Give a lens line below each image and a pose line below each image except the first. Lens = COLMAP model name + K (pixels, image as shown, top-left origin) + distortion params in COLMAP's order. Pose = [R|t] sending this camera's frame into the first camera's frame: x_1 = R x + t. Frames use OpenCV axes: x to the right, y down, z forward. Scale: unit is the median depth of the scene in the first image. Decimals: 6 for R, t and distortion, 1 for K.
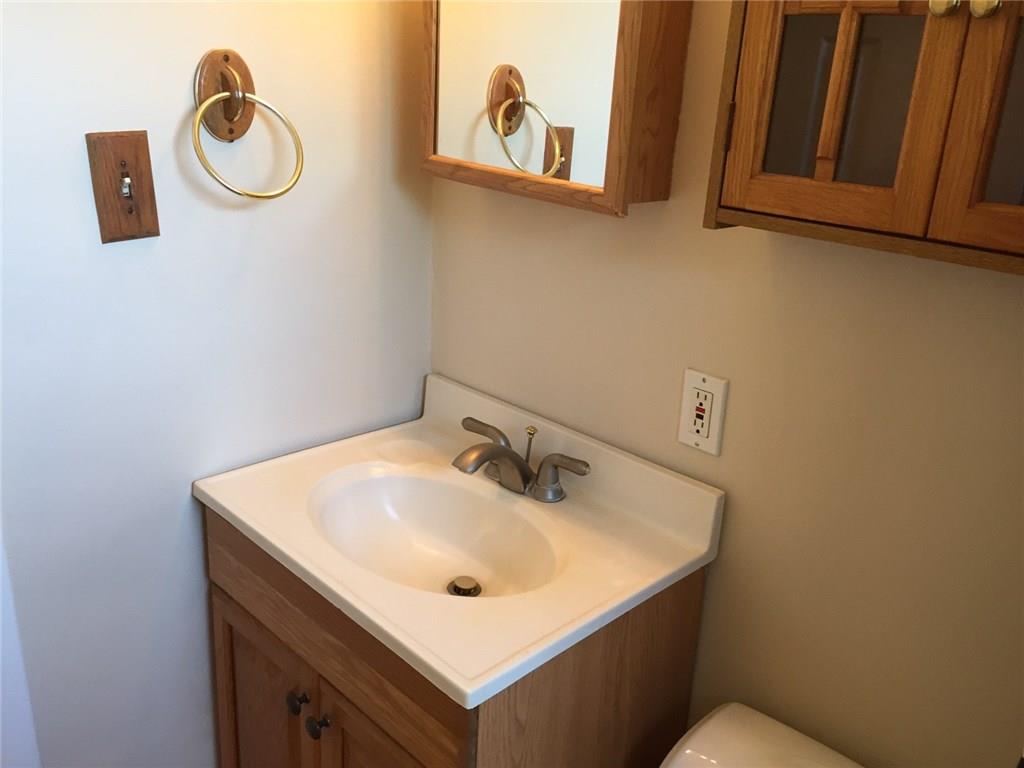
lens RADIAL K [[870.3, 0, 512.0], [0, 870.3, 384.0], [0, 0, 1]] dist [0.080210, -0.003269]
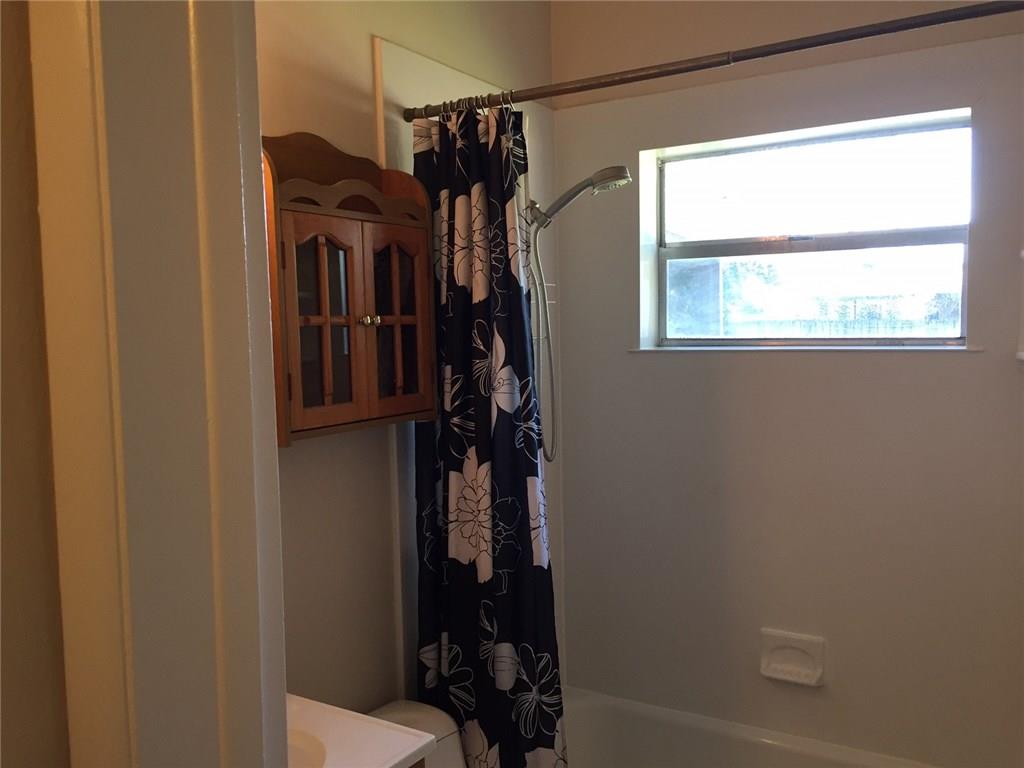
lens RADIAL K [[874.8, 0, 512.0], [0, 874.8, 384.0], [0, 0, 1]] dist [0.064829, -0.079238]
pose [[-0.237658, -0.118935, 0.964040, -1.581434], [0.329205, 0.923875, 0.195136, -0.514067], [-0.913861, 0.363743, -0.180412, 0.958918]]
